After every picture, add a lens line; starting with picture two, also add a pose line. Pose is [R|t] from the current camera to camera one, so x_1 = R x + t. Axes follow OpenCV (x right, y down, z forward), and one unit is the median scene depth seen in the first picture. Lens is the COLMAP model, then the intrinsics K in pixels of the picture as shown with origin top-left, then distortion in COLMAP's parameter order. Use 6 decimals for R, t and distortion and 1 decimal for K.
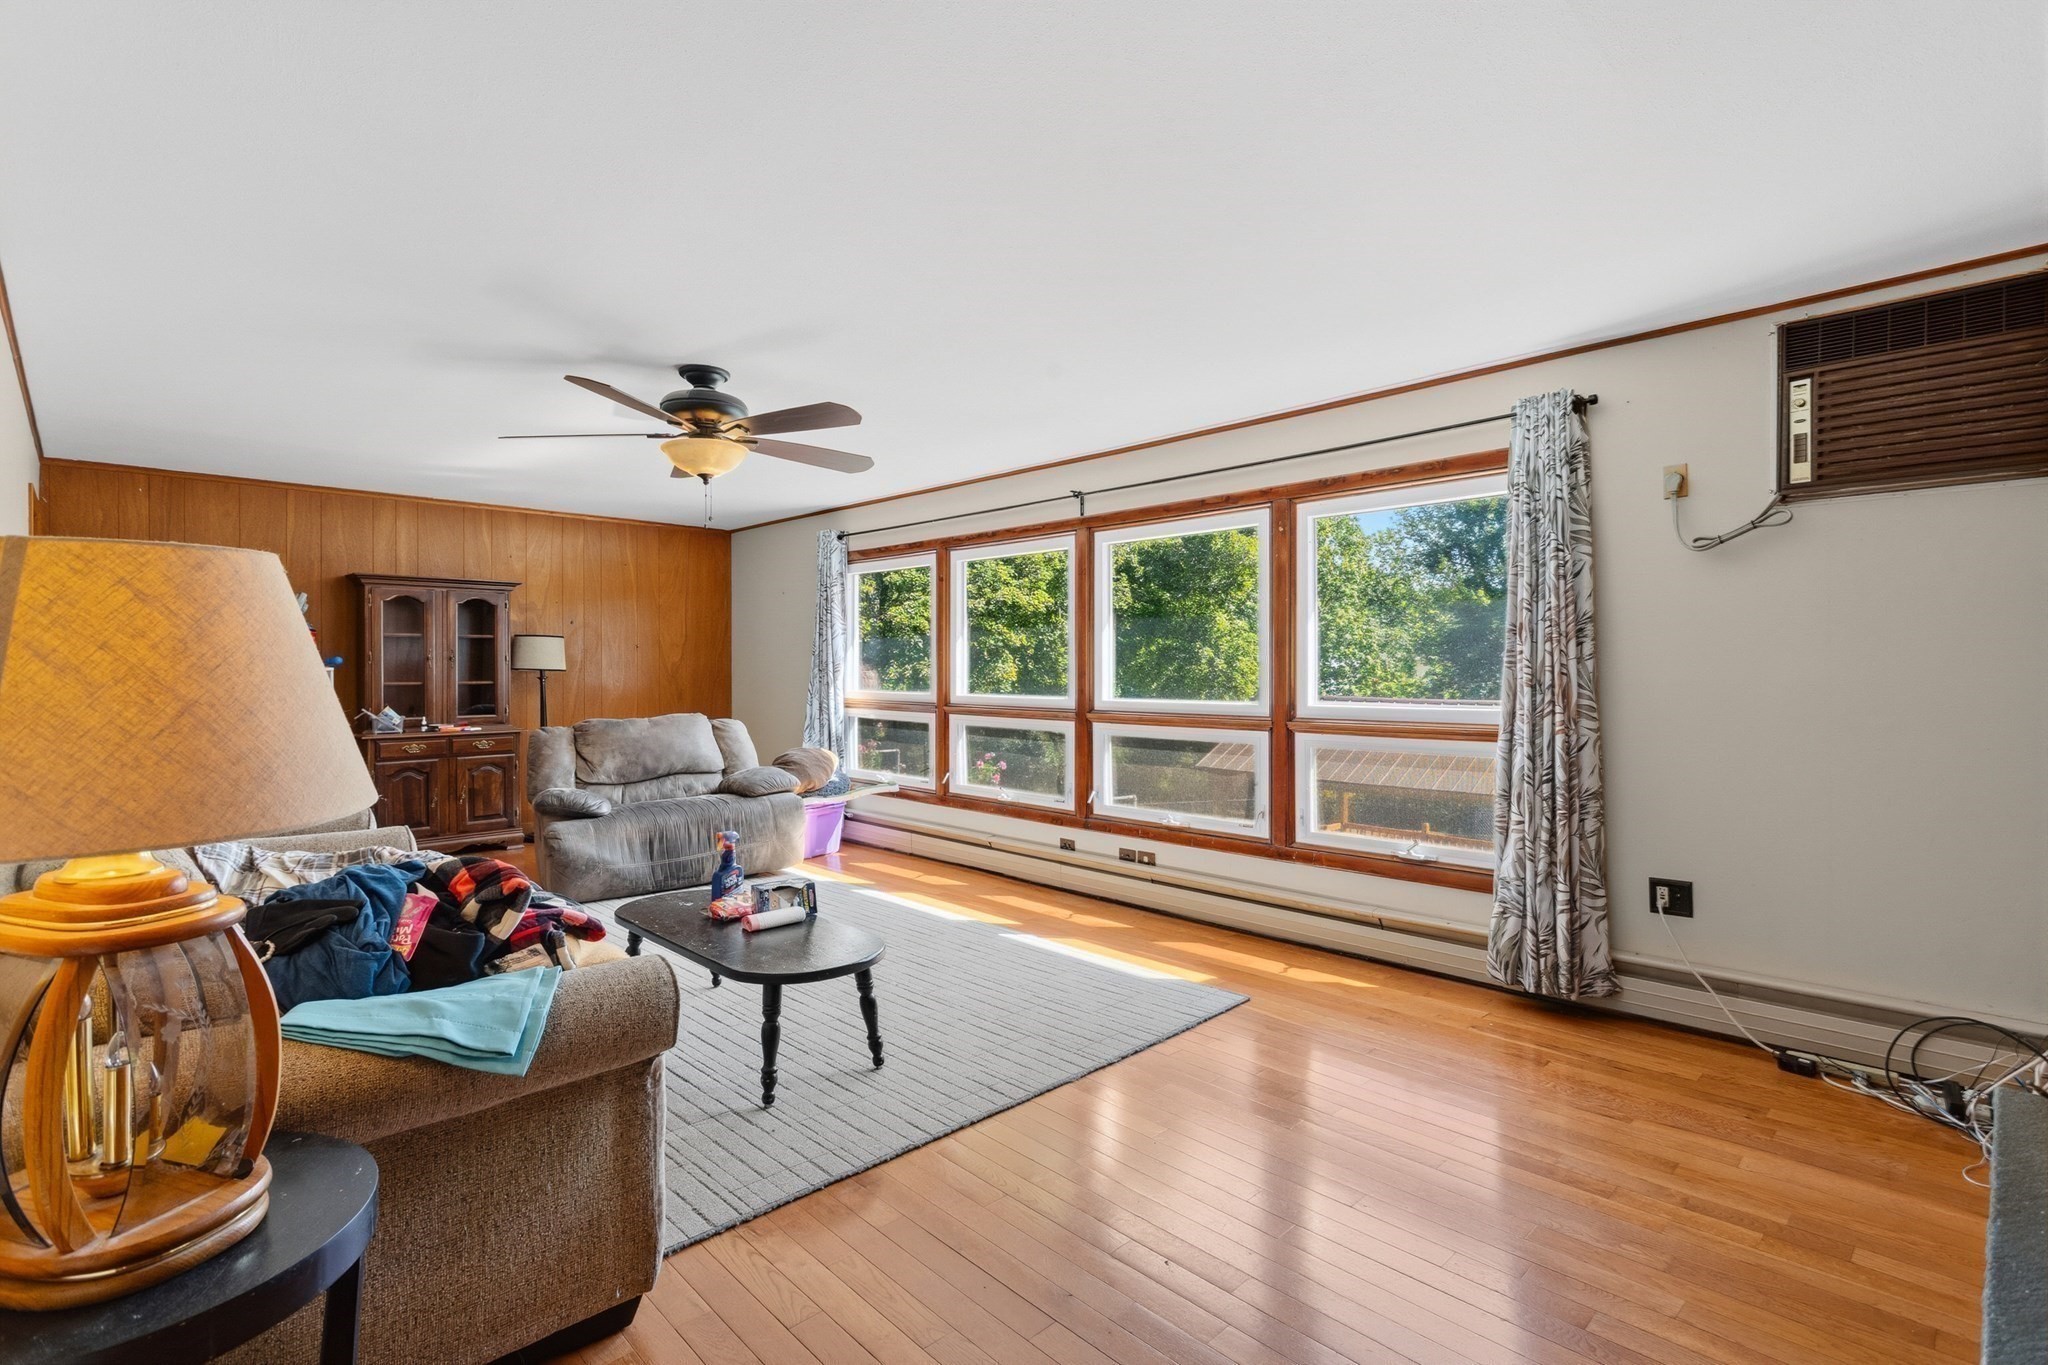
lens RADIAL K [[966.4, 0, 1031.8], [0, 966.4, 677.9], [0, 0, 1]] dist [0.000327, 0.001438]
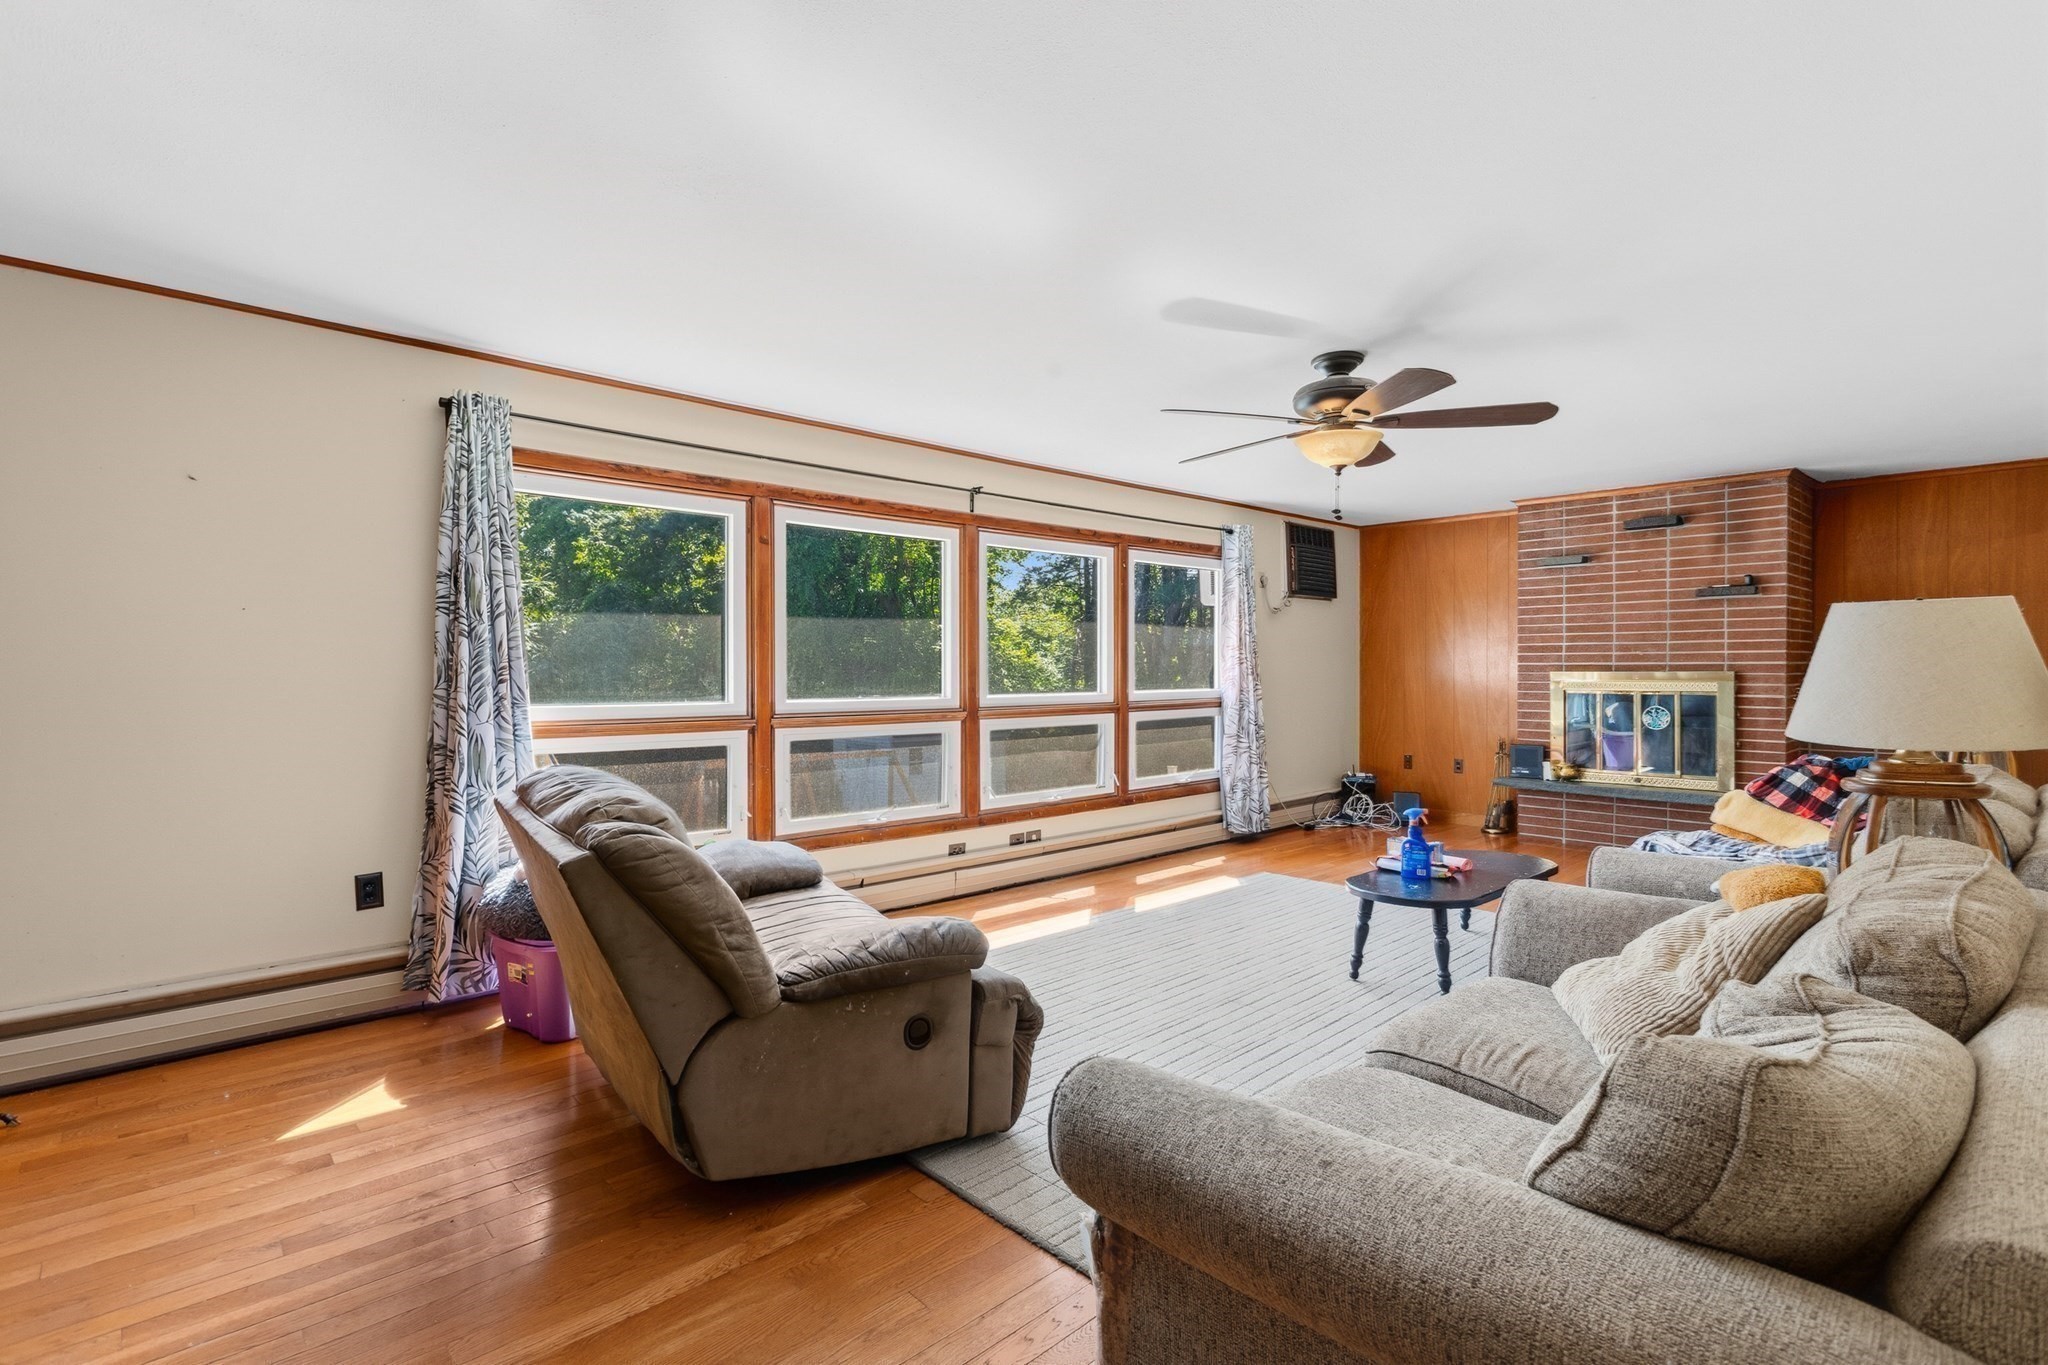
lens RADIAL K [[966.4, 0, 1027.3], [0, 966.4, 672.4], [0, 0, 1]] dist [0.000327, 0.001438]
pose [[0.023564, -0.004080, 0.999714, -0.924832], [0.009212, 0.999950, 0.003864, -0.006537], [-0.999680, 0.009119, 0.023600, 0.907155]]
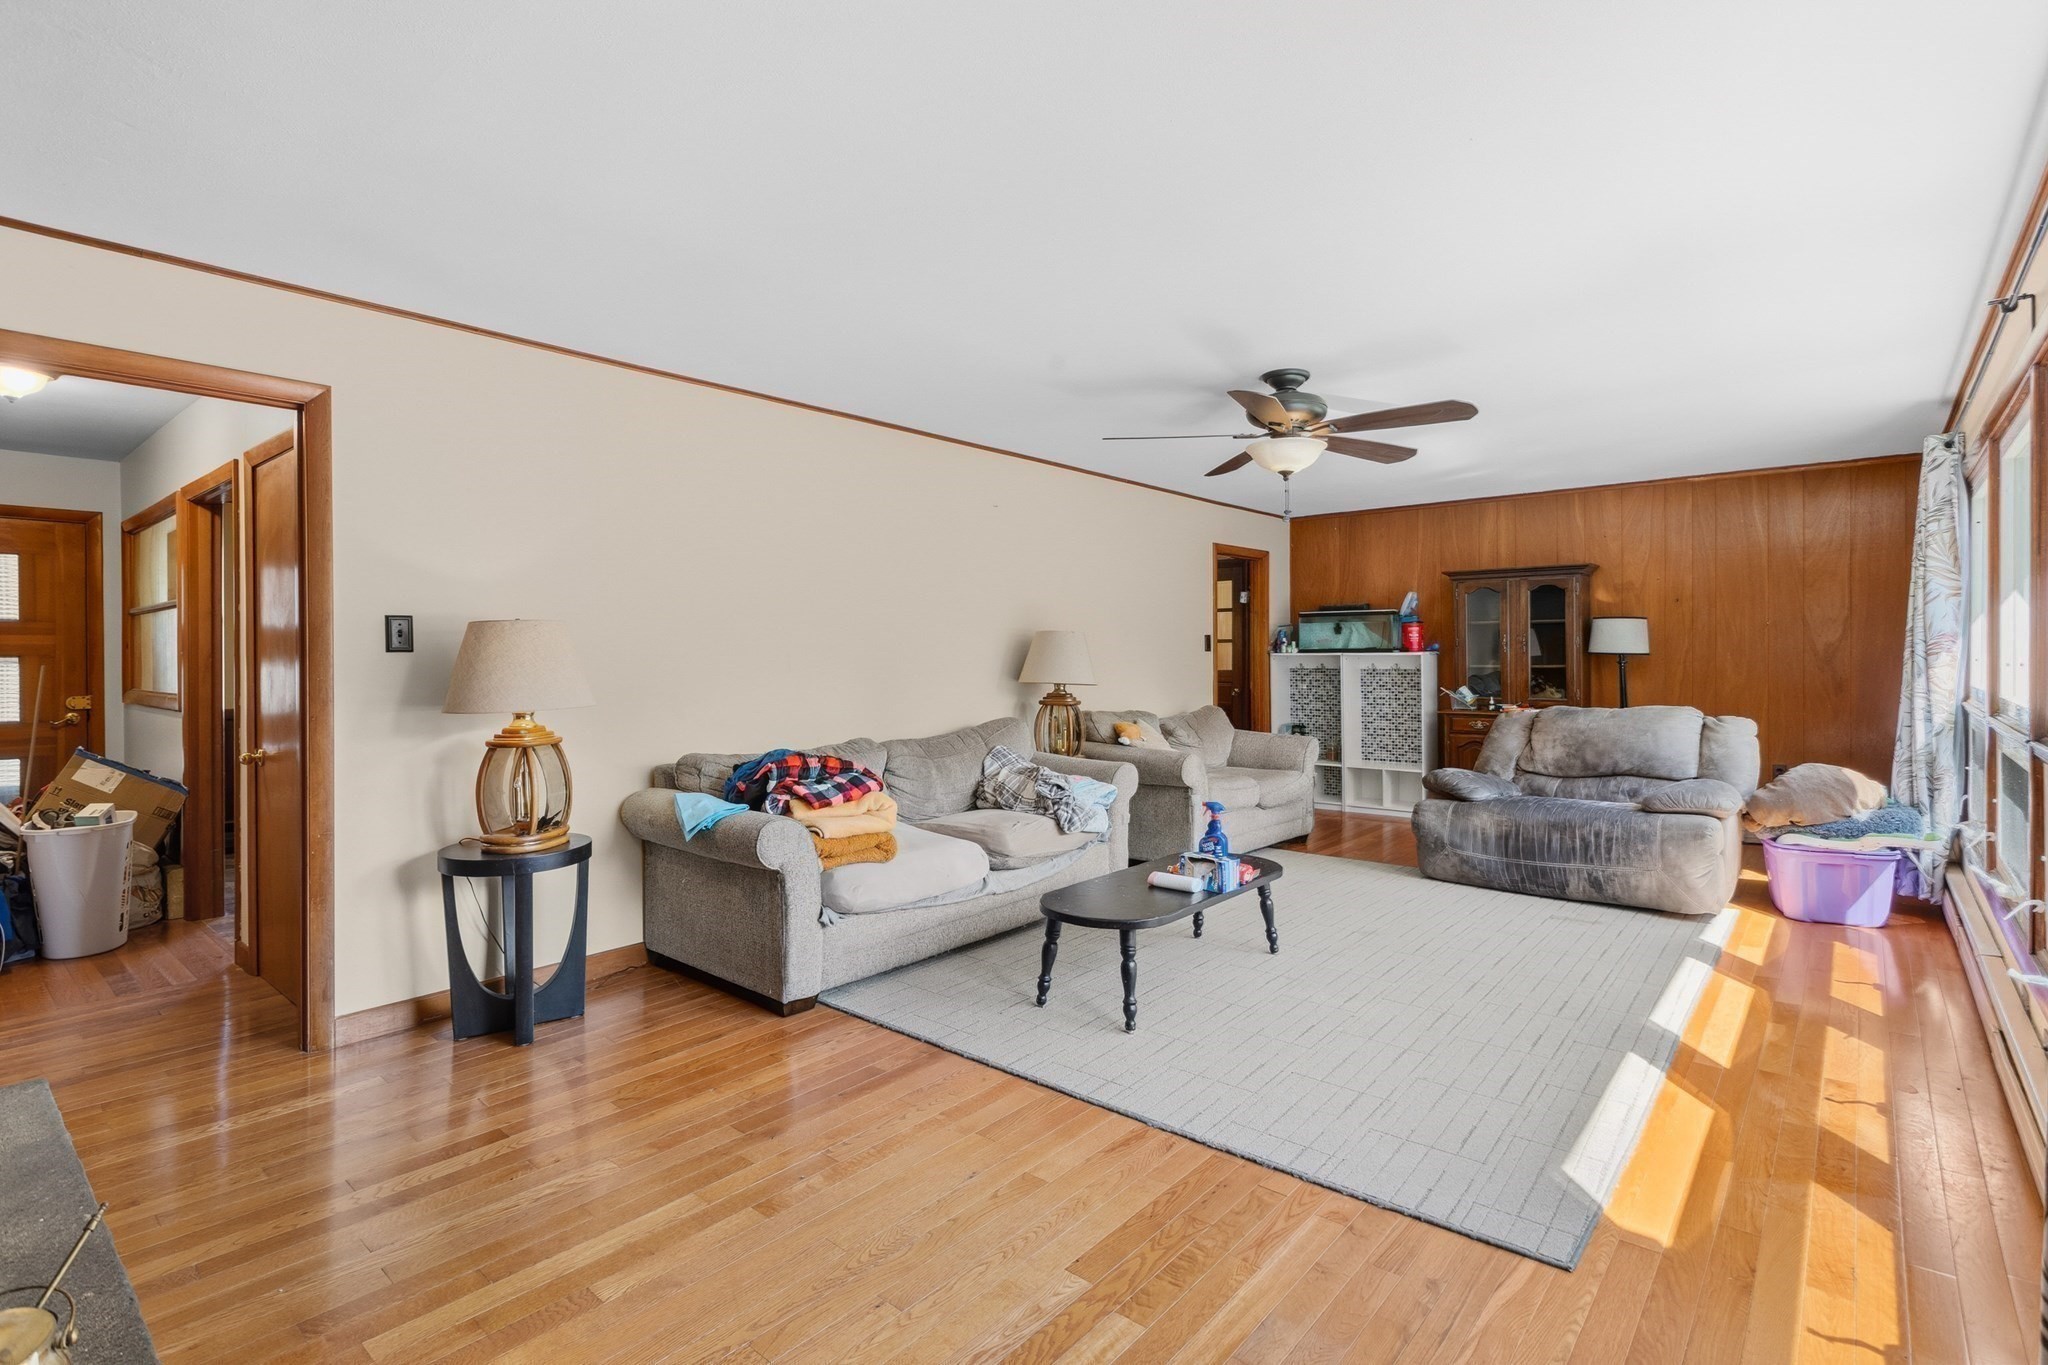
lens RADIAL K [[966.4, 0, 1029.9], [0, 966.4, 697.2], [0, 0, 1]] dist [0.000327, 0.001438]
pose [[0.096785, 0.043016, -0.994375, 0.482689], [0.000013, 0.999066, 0.043221, -0.007567], [0.995305, -0.004197, 0.096694, 0.432314]]
